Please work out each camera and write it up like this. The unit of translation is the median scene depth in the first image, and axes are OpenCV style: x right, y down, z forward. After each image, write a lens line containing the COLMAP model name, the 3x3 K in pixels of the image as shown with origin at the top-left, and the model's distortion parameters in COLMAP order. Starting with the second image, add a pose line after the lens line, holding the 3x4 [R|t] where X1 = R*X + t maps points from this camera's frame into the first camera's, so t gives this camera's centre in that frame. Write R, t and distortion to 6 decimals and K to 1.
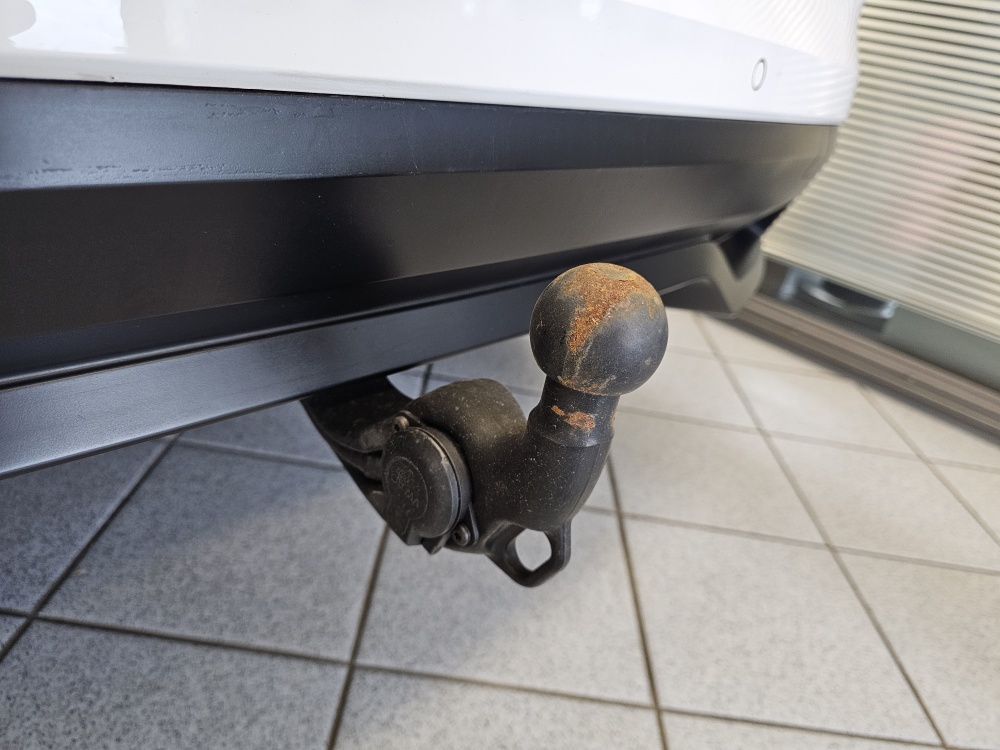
lens RADIAL K [[670.8, 0, 496.8], [0, 670.8, 374.3], [0, 0, 1]] dist [0.061899, -0.066521]
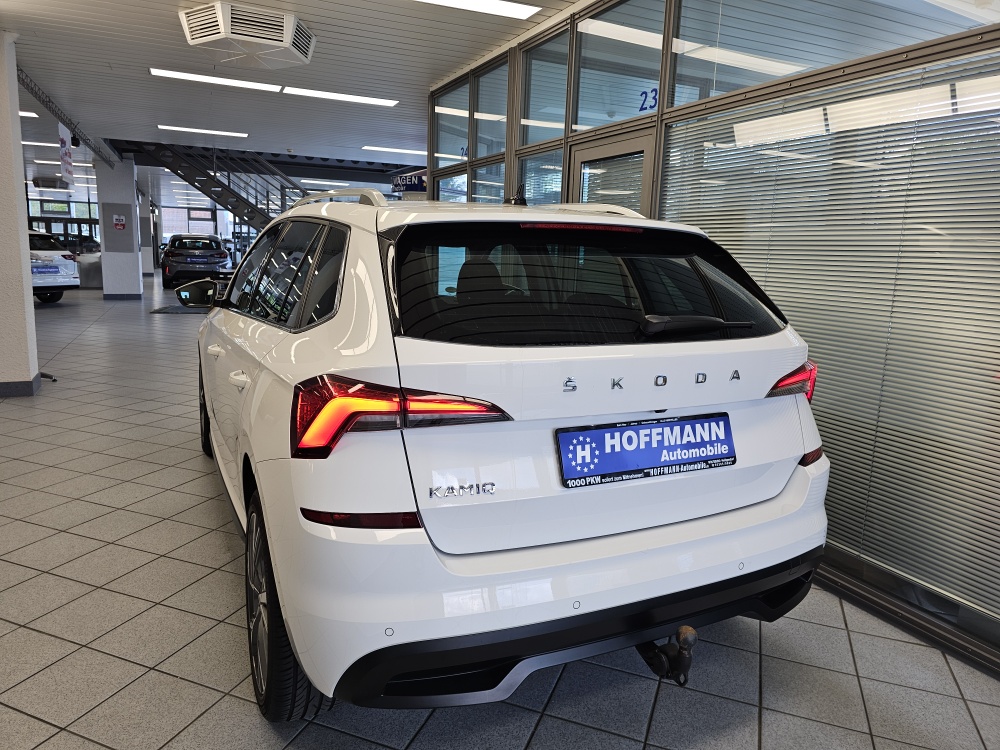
lens RADIAL K [[665.8, 0, 499.6], [0, 665.8, 362.2], [0, 0, 1]] dist [0.087483, -0.104300]
pose [[0.931621, -0.088337, -0.352533, 0.371058], [-0.038412, 0.940644, -0.337215, -0.106026], [0.361397, 0.327698, 0.872930, -2.279069]]
